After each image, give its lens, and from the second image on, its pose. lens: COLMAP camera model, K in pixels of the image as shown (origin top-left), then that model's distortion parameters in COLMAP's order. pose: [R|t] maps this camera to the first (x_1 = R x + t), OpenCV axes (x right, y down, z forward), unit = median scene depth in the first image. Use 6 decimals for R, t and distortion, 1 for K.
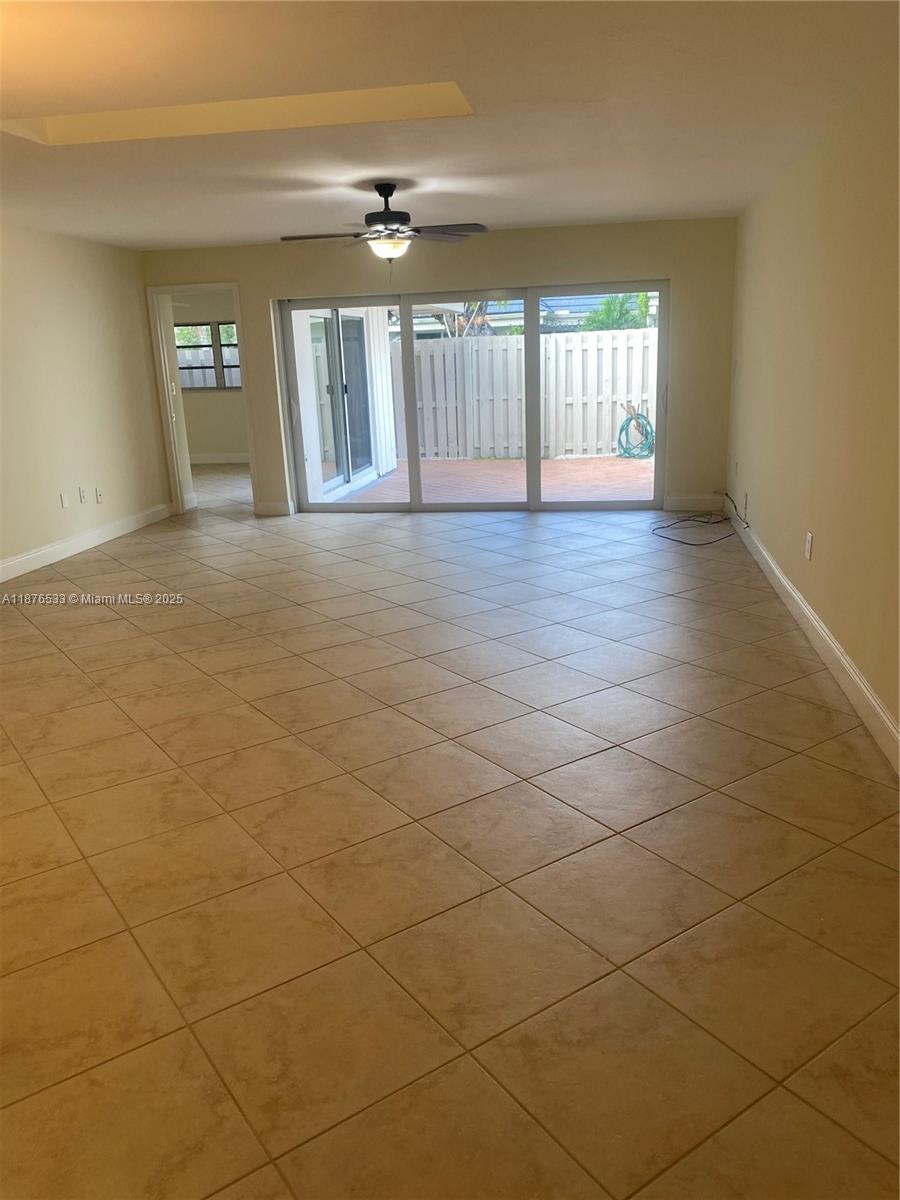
lens RADIAL K [[930.6, 0, 468.7], [0, 930.6, 598.9], [0, 0, 1]] dist [0.104048, -0.221327]
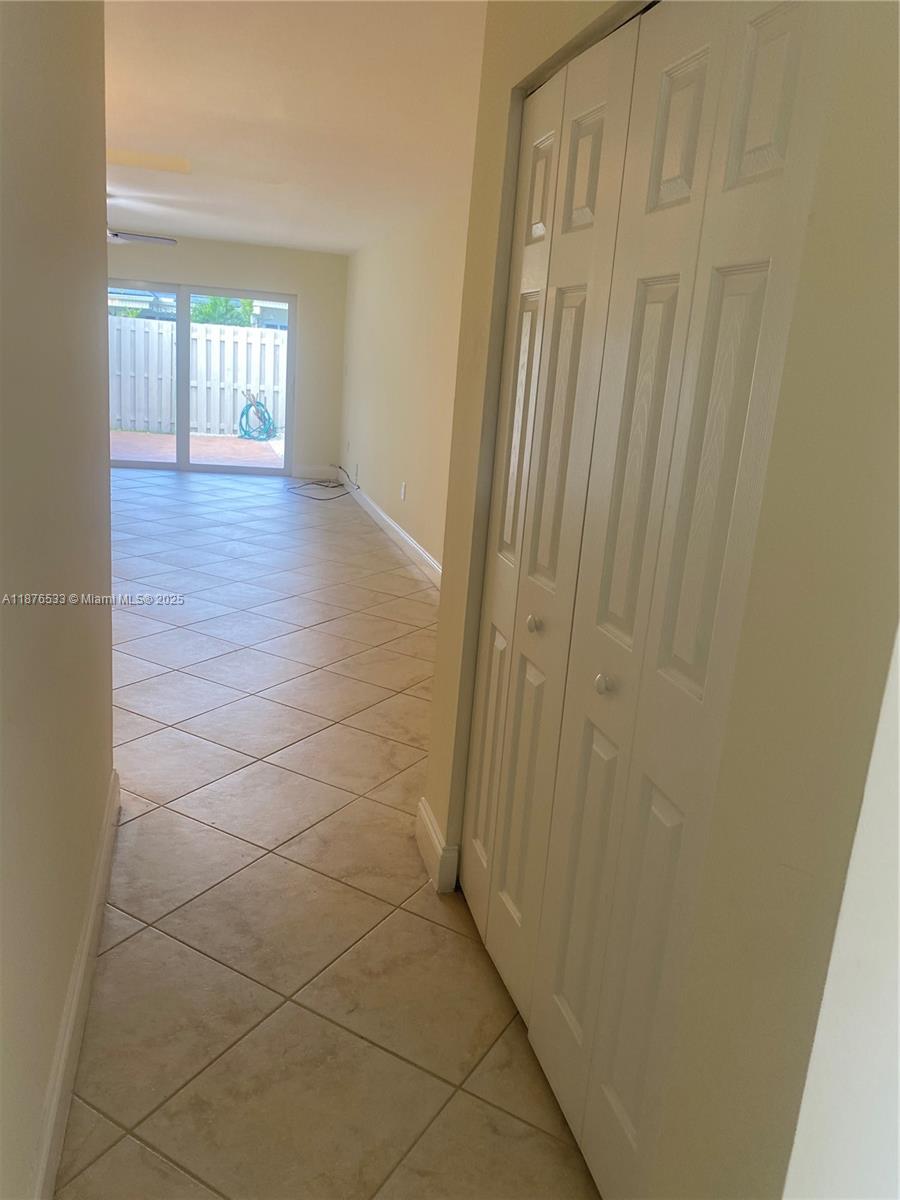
lens RADIAL K [[930.6, 0, 468.7], [0, 930.6, 598.9], [0, 0, 1]] dist [0.104048, -0.221327]
pose [[0.907744, 0.004107, 0.419504, -0.065499], [-0.004362, 0.999990, -0.000350, 0.044017], [-0.419501, -0.001512, 0.907753, -0.156151]]
